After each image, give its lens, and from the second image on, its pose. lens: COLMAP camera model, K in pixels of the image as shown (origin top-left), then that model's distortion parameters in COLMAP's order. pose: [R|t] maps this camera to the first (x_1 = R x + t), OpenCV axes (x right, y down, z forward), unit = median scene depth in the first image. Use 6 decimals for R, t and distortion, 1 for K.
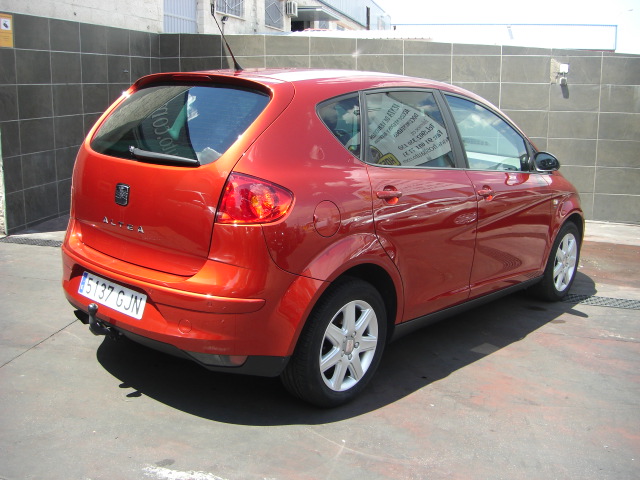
lens RADIAL K [[711.0, 0, 317.0], [0, 711.0, 238.4], [0, 0, 1]] dist [-0.235230, 0.262959]
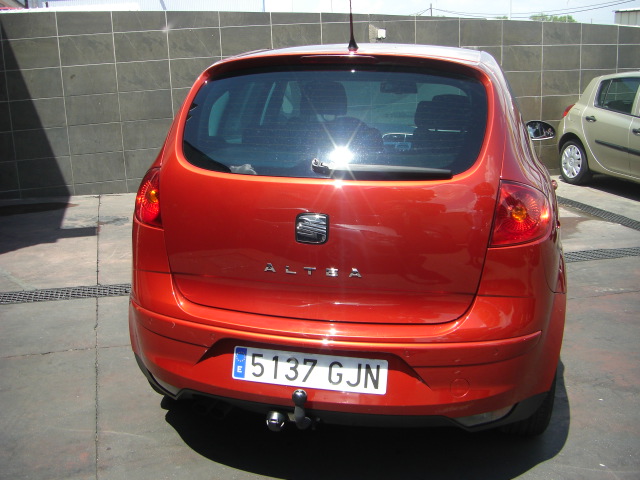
lens RADIAL K [[711.0, 0, 317.0], [0, 711.0, 238.4], [0, 0, 1]] dist [-0.235230, 0.262959]
pose [[0.886100, -0.153813, 0.437228, -0.558191], [0.137155, 0.988098, 0.069641, -0.096328], [-0.442736, -0.001741, 0.896650, 0.344296]]
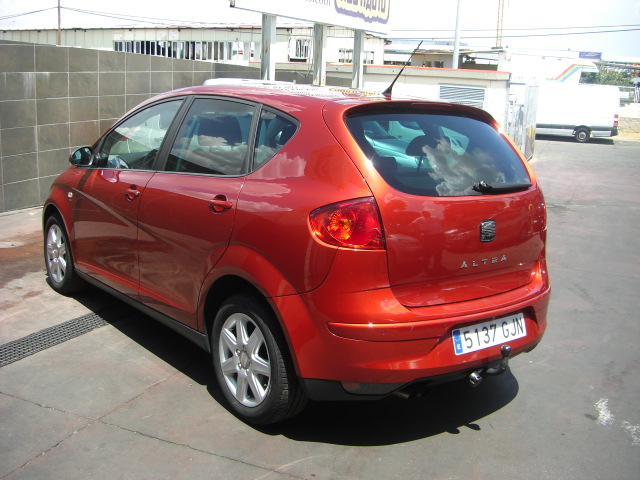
lens RADIAL K [[711.0, 0, 317.0], [0, 711.0, 238.4], [0, 0, 1]] dist [-0.235230, 0.262959]
pose [[0.213863, -0.224128, 0.950804, -1.204730], [0.175100, 0.966355, 0.188409, -0.265818], [-0.961042, 0.126192, 0.245913, 0.941280]]
